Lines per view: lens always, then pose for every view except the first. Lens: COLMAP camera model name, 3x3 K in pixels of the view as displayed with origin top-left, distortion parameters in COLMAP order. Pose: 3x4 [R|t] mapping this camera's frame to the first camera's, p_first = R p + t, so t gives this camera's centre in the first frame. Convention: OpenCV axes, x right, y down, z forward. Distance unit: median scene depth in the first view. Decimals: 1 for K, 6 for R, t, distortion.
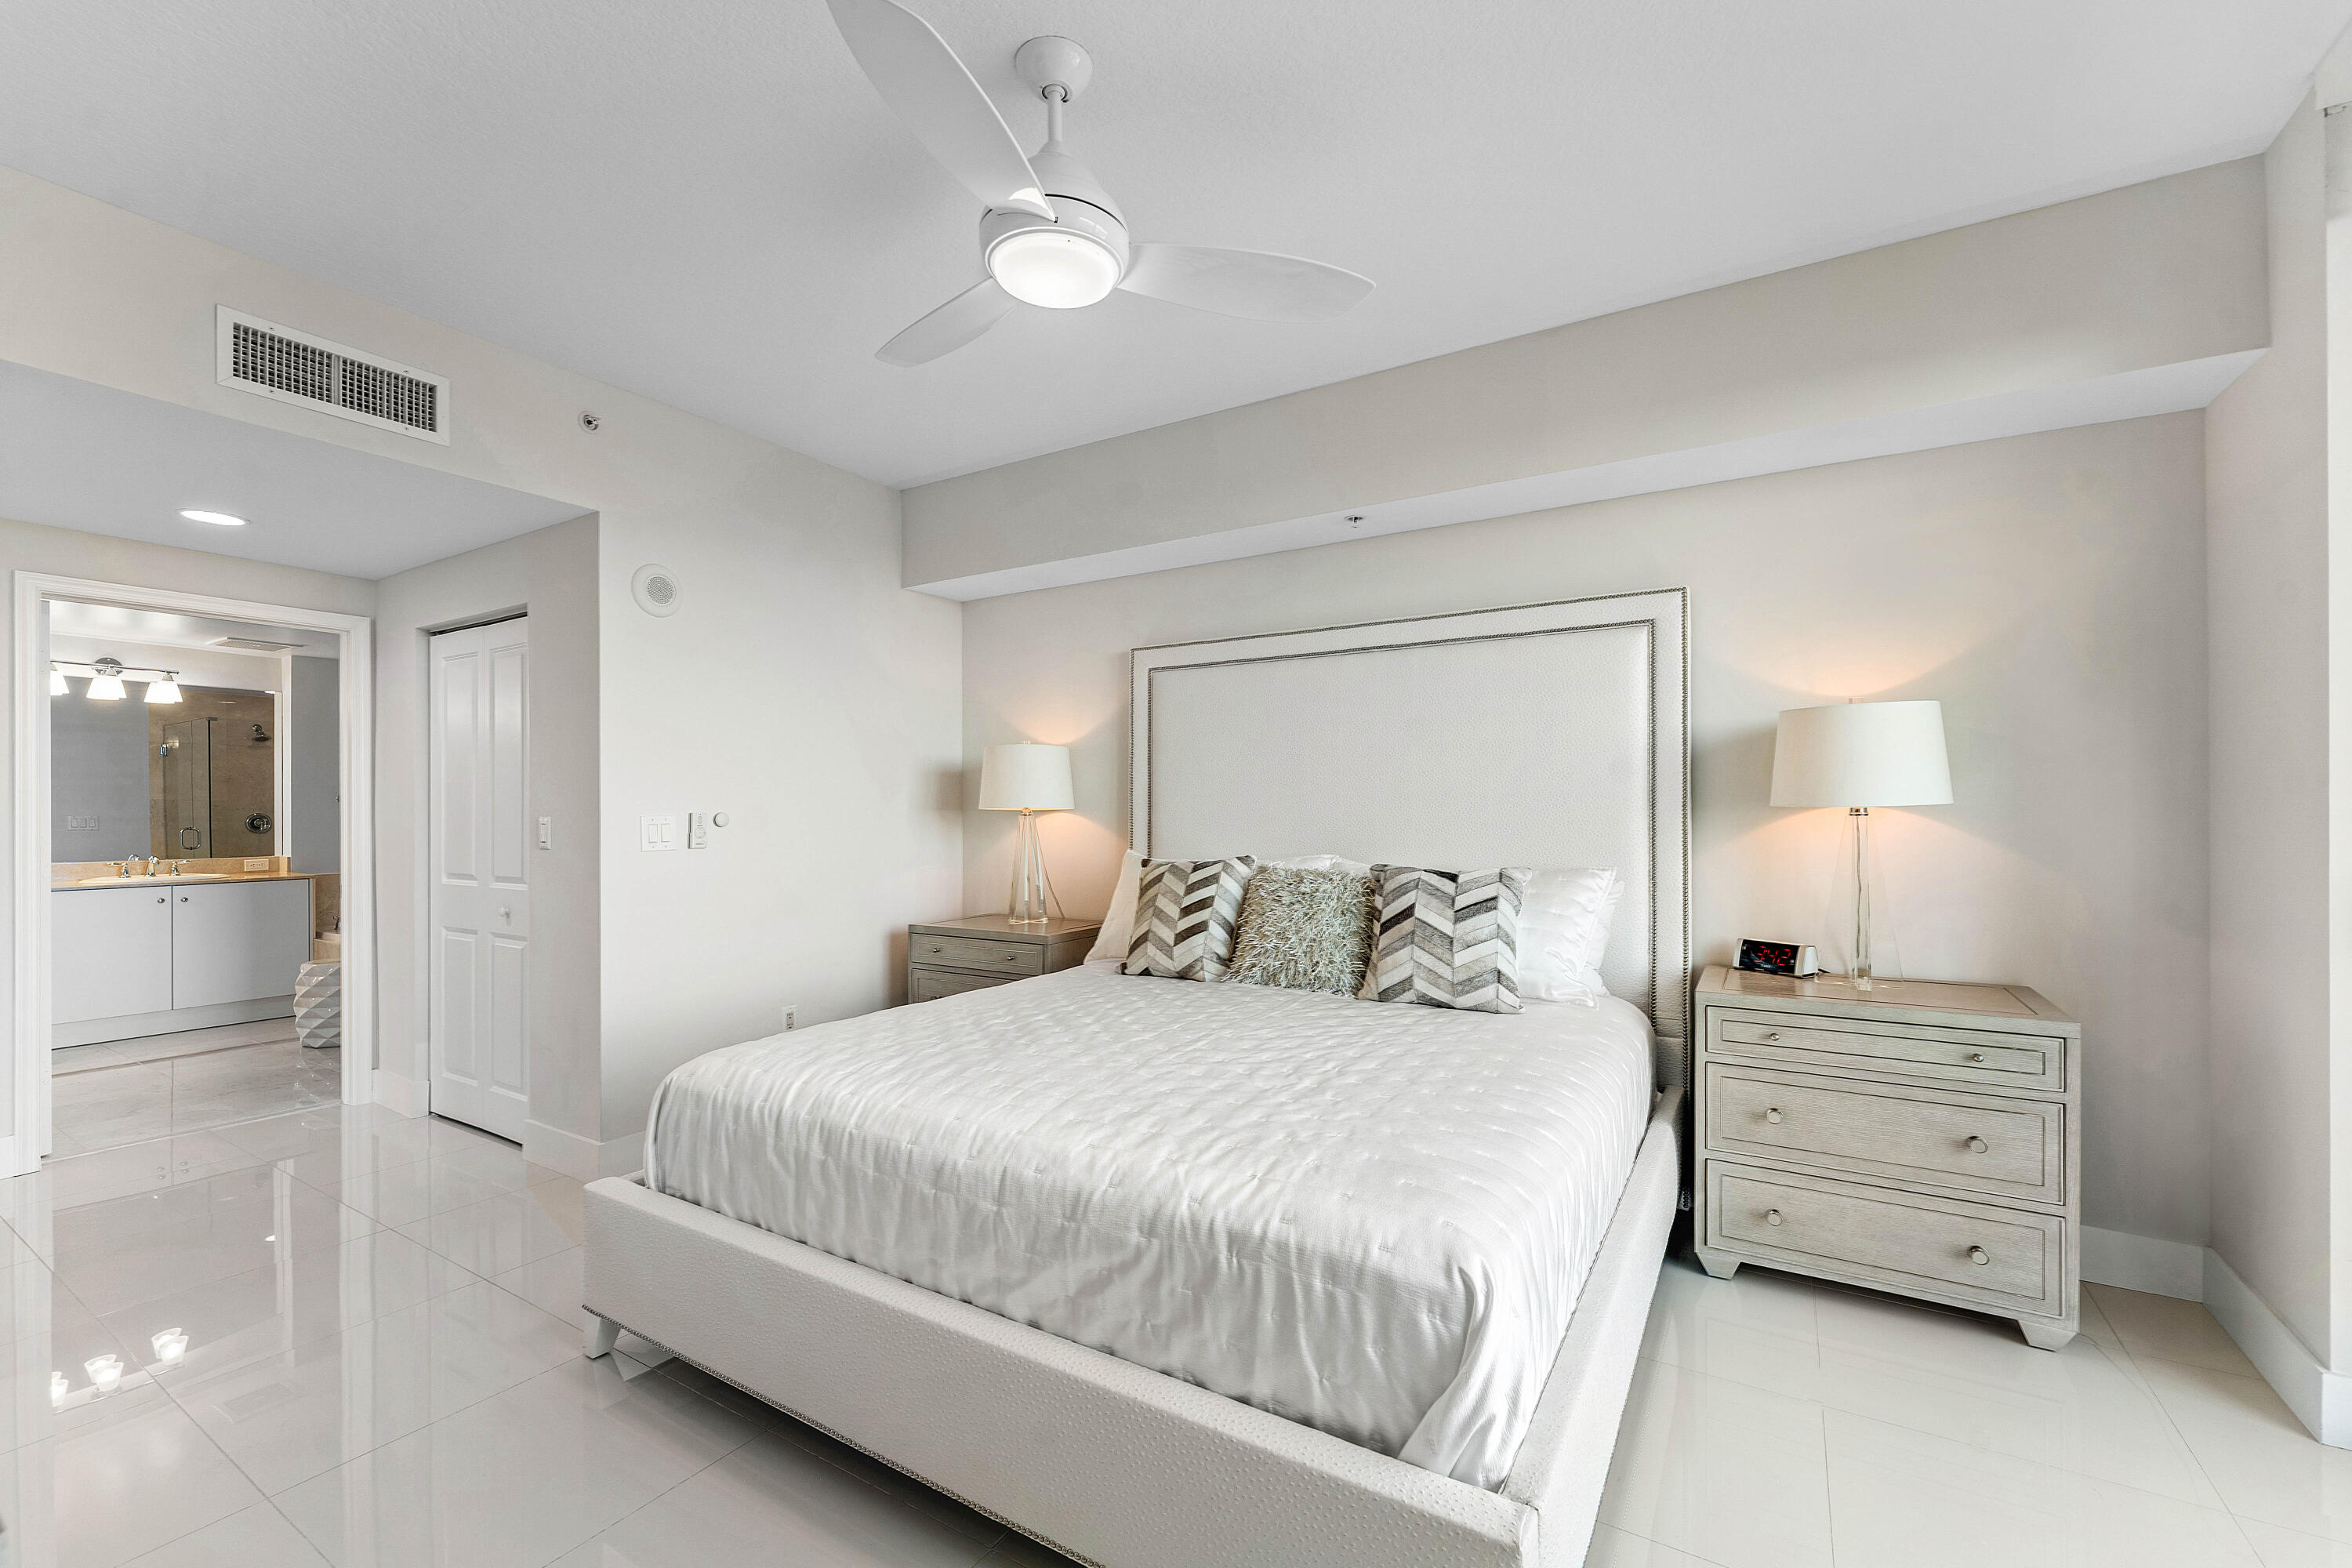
lens RADIAL K [[976.5, 0, 1180.2], [0, 976.5, 817.1], [0, 0, 1]] dist [-0.002201, -0.000463]
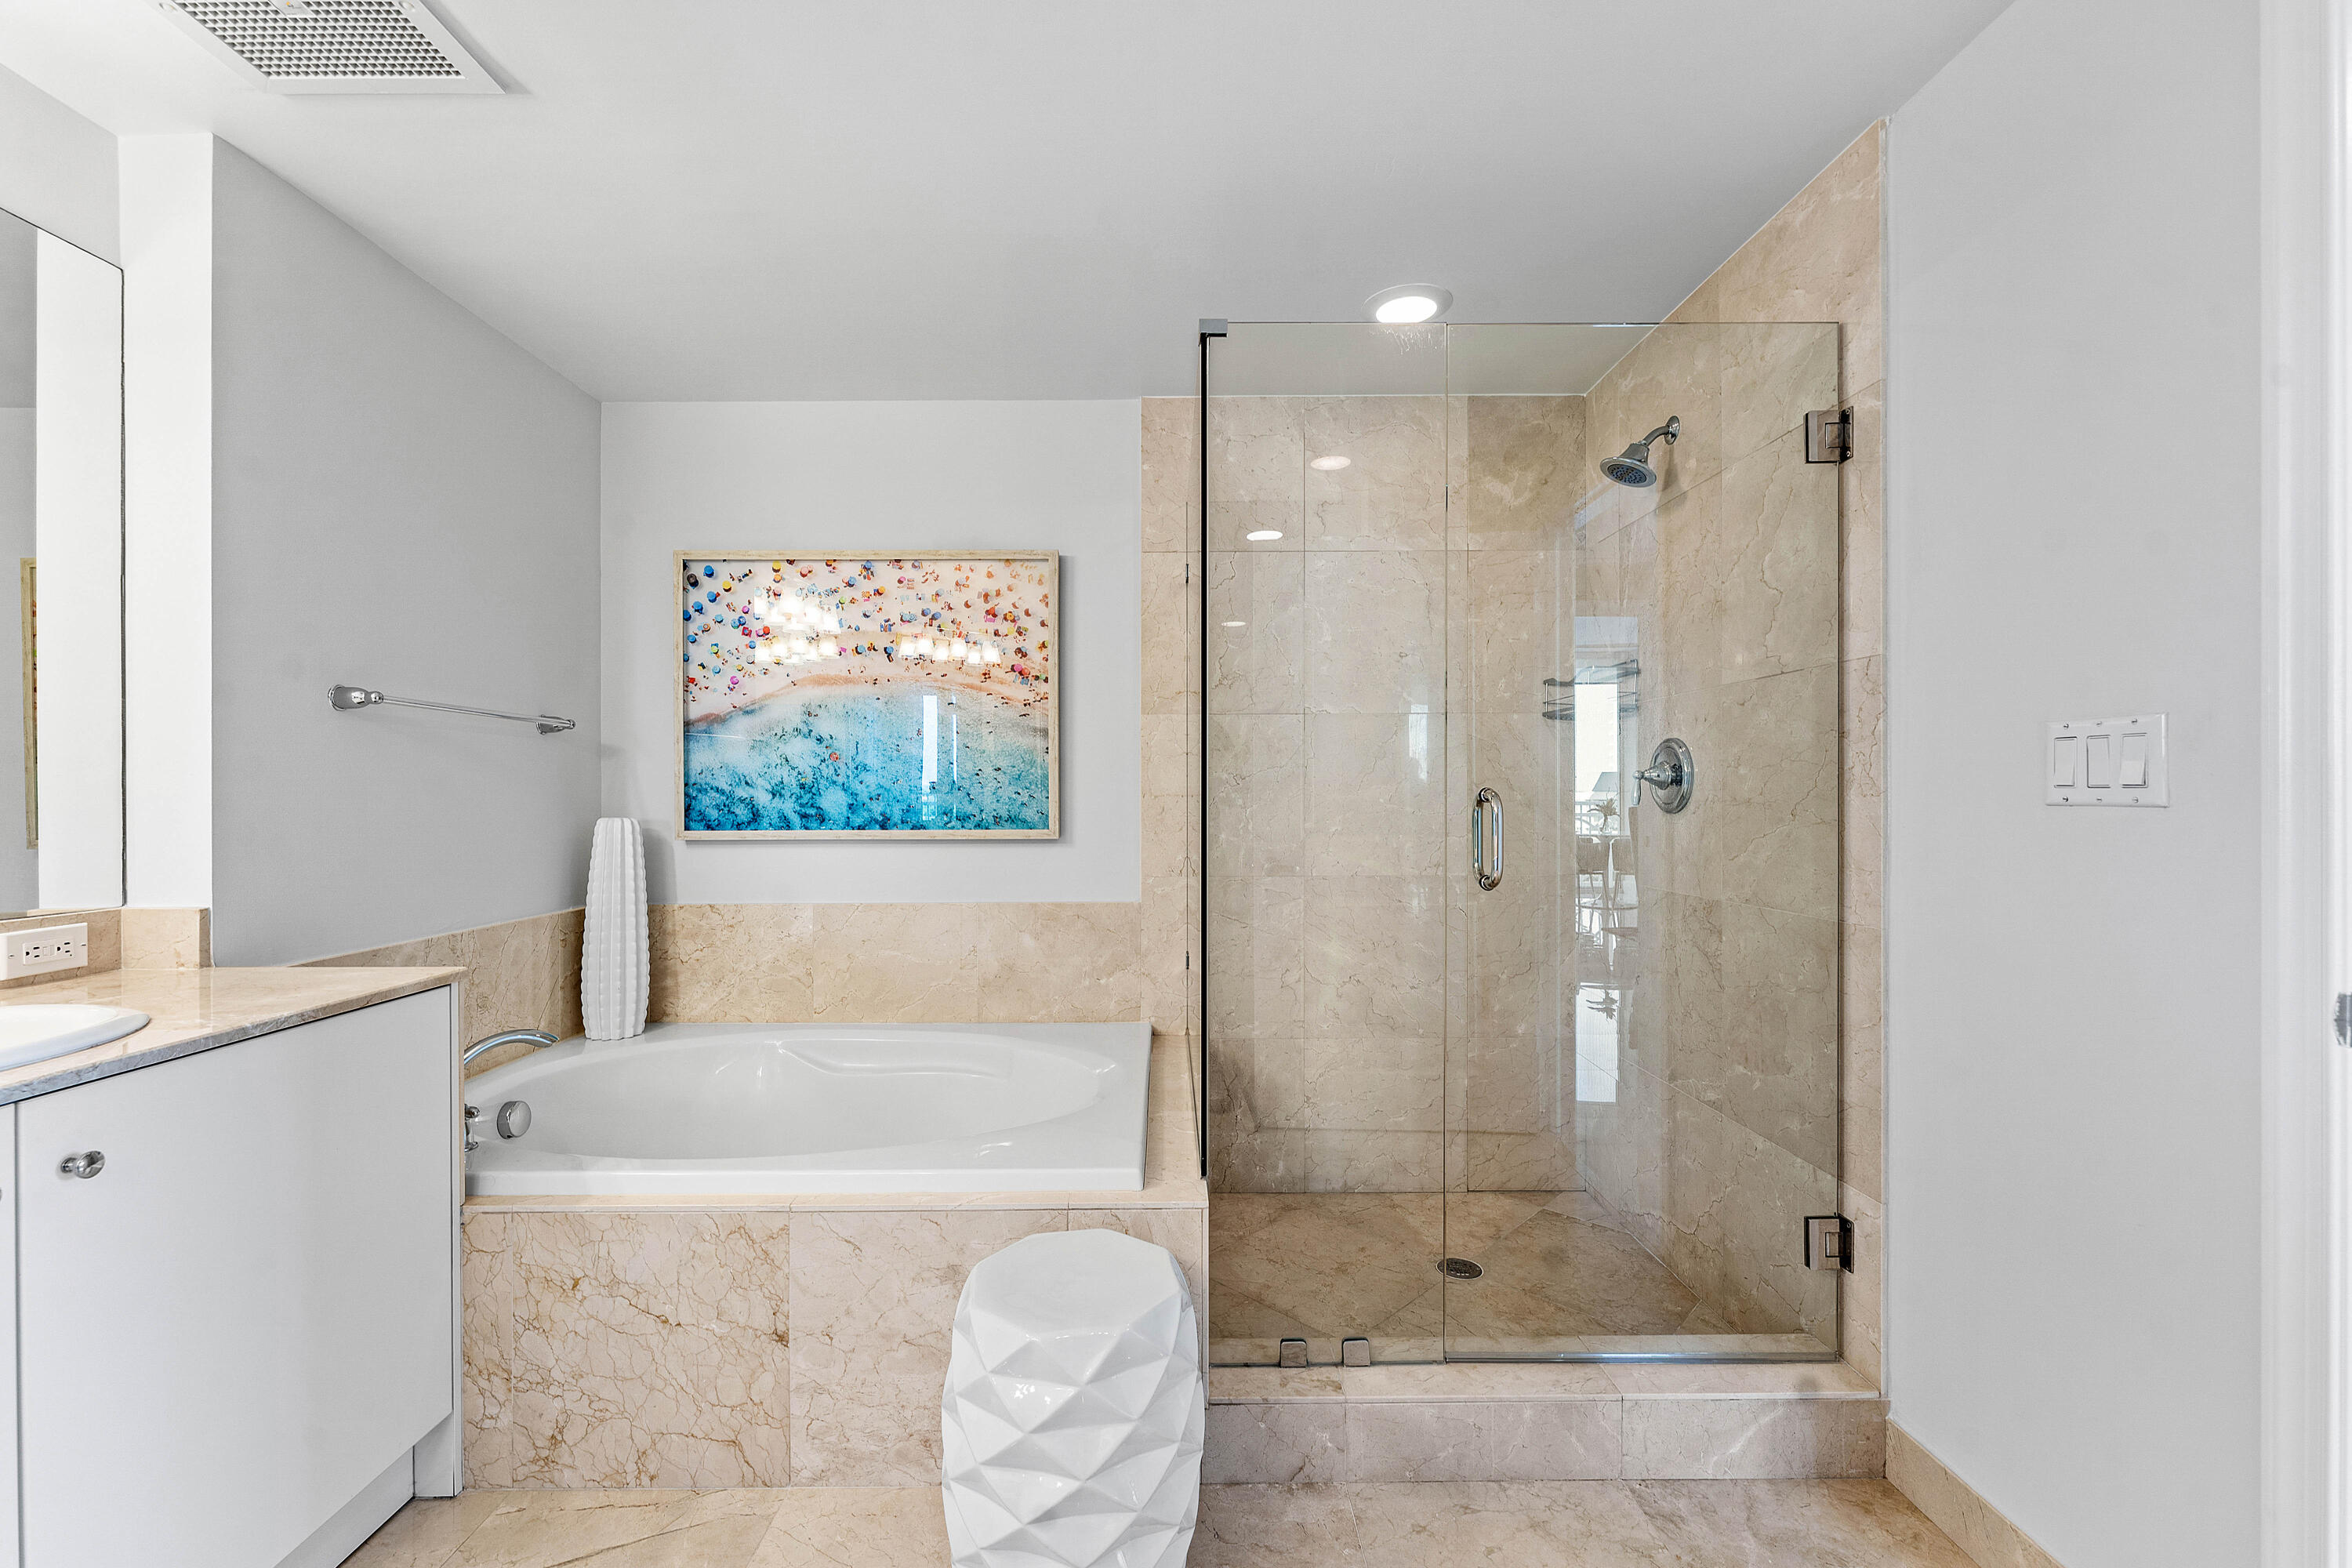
lens RADIAL K [[975.4, 0, 1178.5], [0, 975.4, 803.1], [0, 0, 1]] dist [0.000663, -0.000163]
pose [[0.847852, -0.007714, 0.530176, -1.182205], [0.006389, 0.999970, 0.004332, 0.019051], [-0.530194, -0.000285, 0.847876, 0.911396]]
